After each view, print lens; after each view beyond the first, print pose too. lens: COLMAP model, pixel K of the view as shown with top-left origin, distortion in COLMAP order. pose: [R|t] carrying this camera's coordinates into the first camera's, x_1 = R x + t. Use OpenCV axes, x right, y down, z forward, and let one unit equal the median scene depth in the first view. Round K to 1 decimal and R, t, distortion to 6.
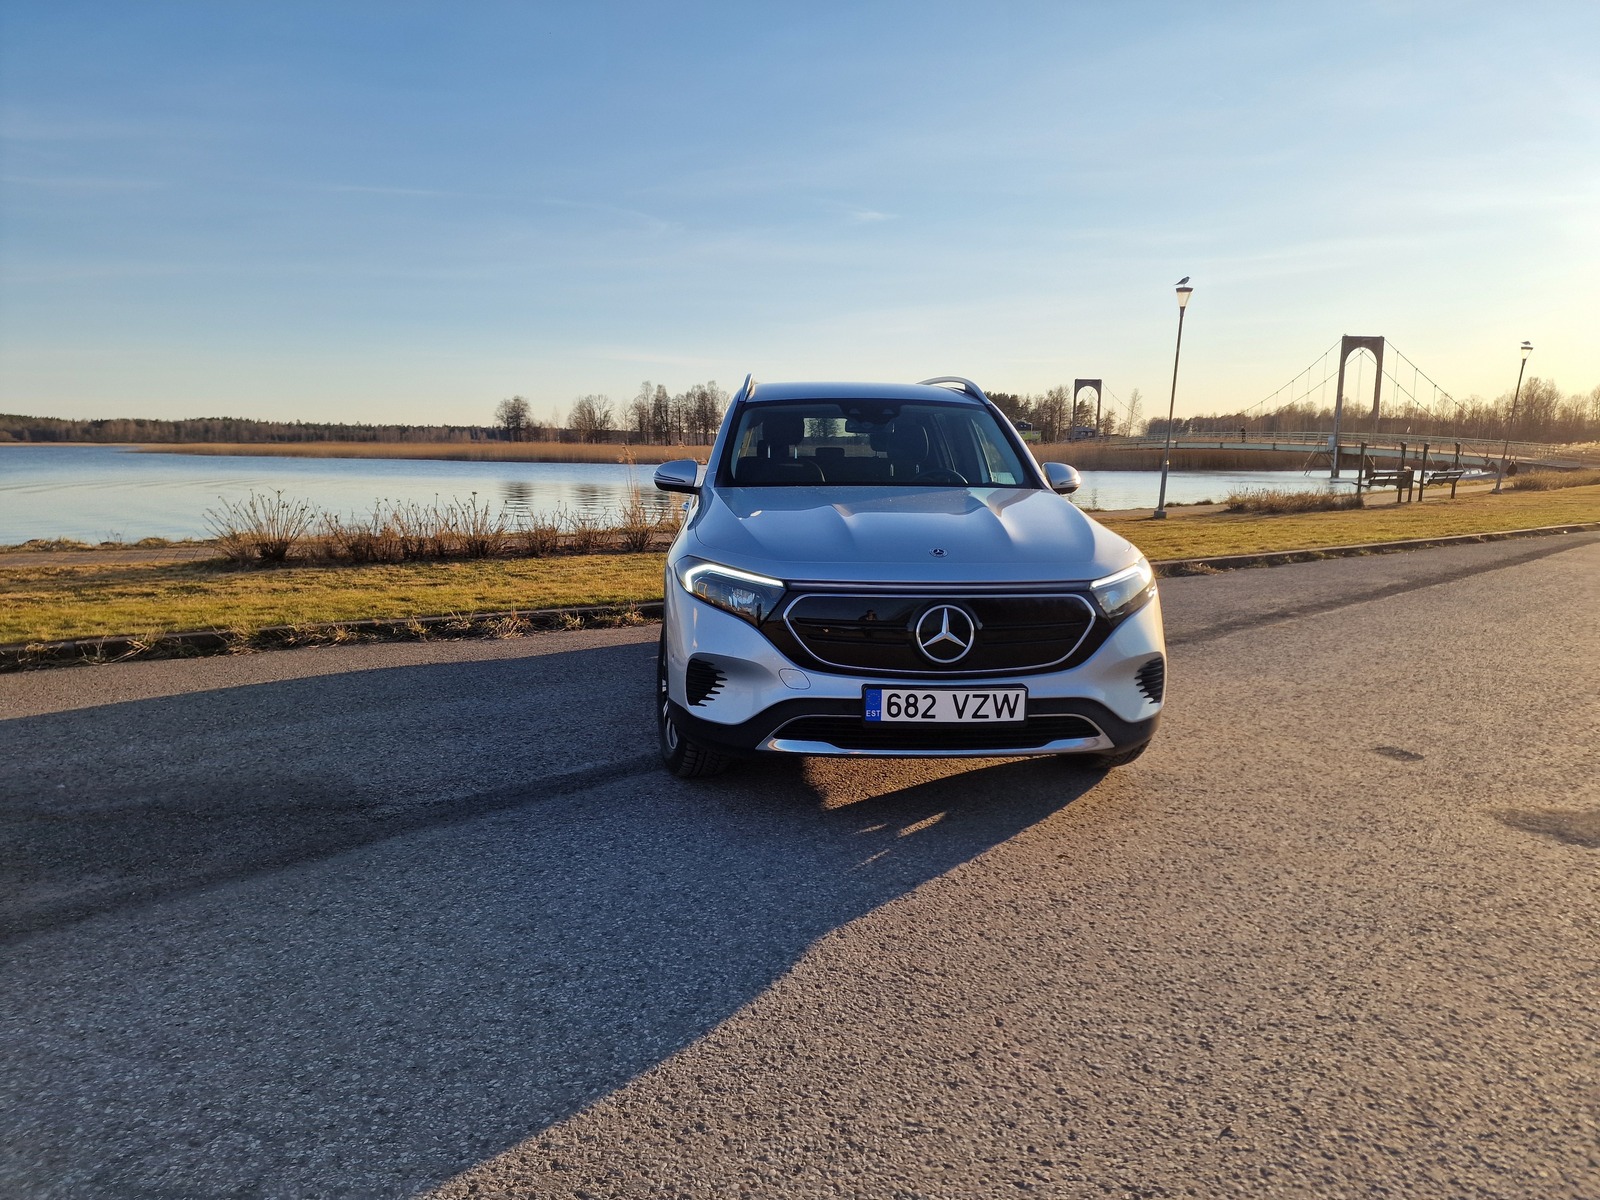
lens RADIAL K [[1079.0, 0, 800.0], [0, 1079.0, 600.0], [0, 0, 1]] dist [0.071108, -0.082551]
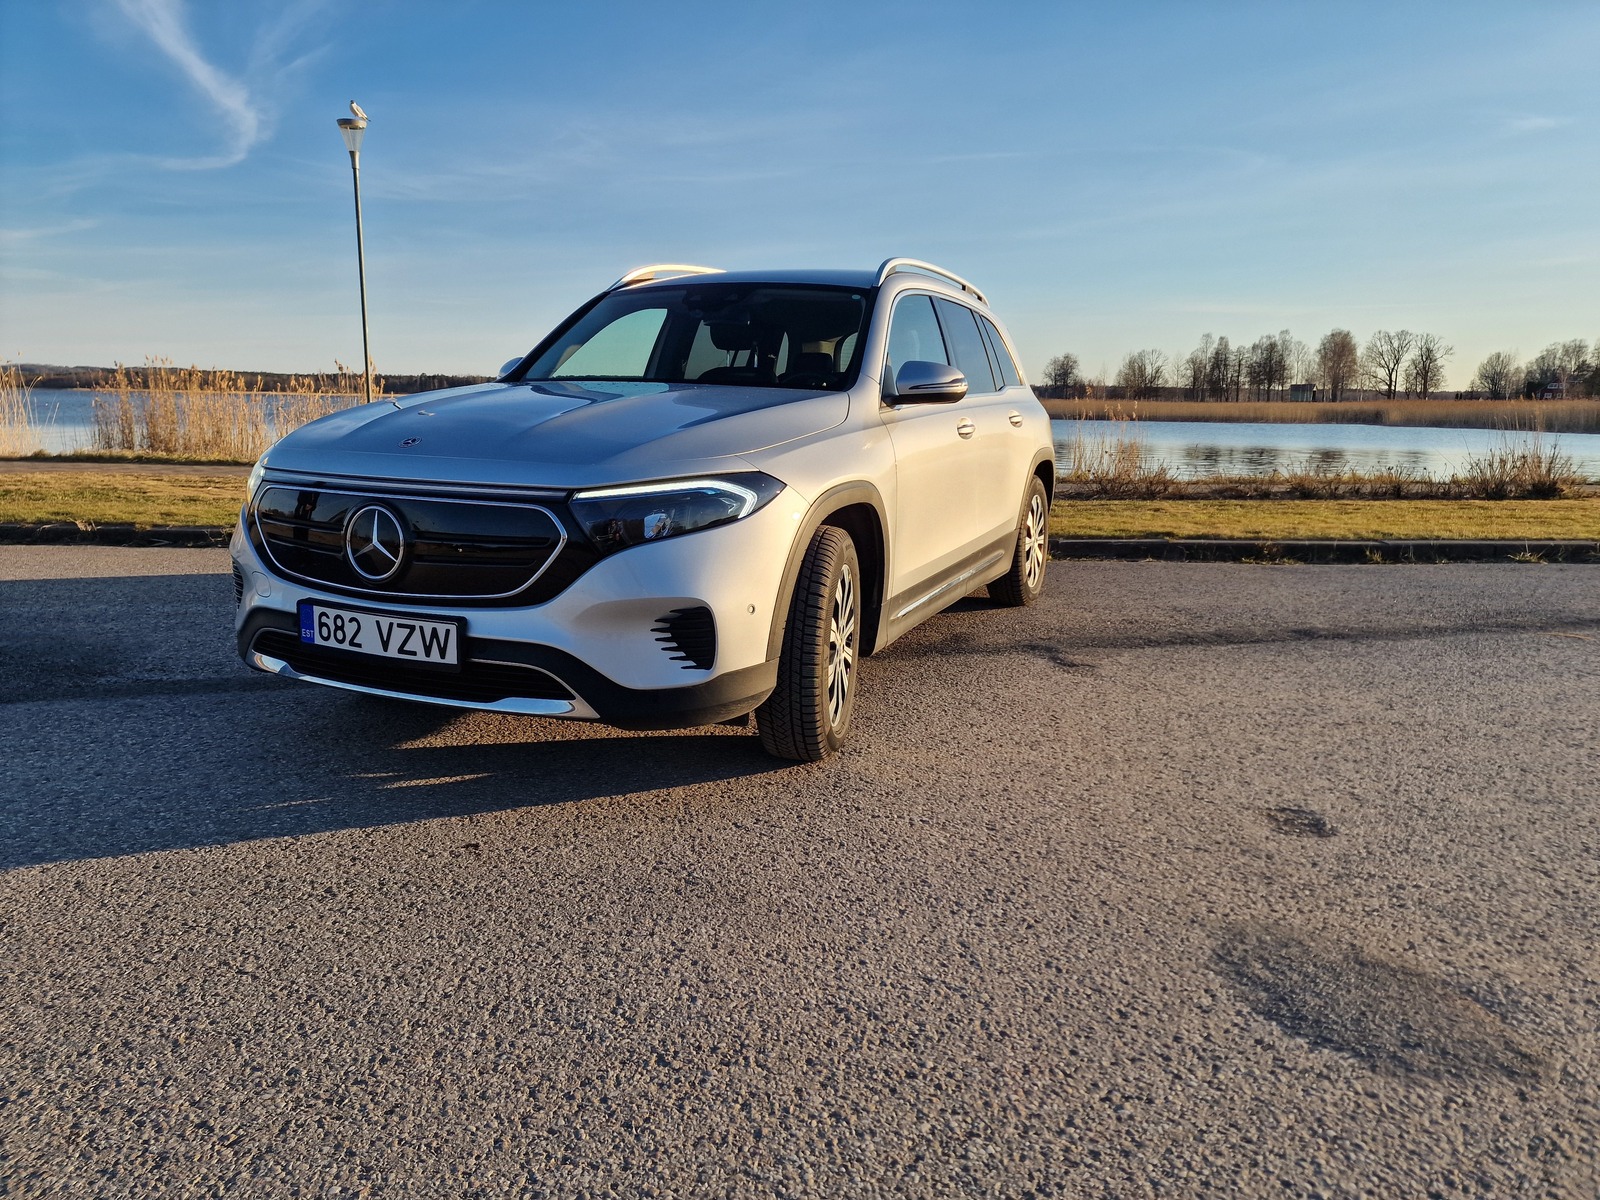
lens RADIAL K [[1079.0, 0, 800.0], [0, 1079.0, 600.0], [0, 0, 1]] dist [0.071108, -0.082551]
pose [[0.872834, 0.090747, -0.479505, 0.785899], [-0.073638, 0.995799, 0.054414, 0.006052], [0.482429, -0.012185, 0.875850, 0.445103]]
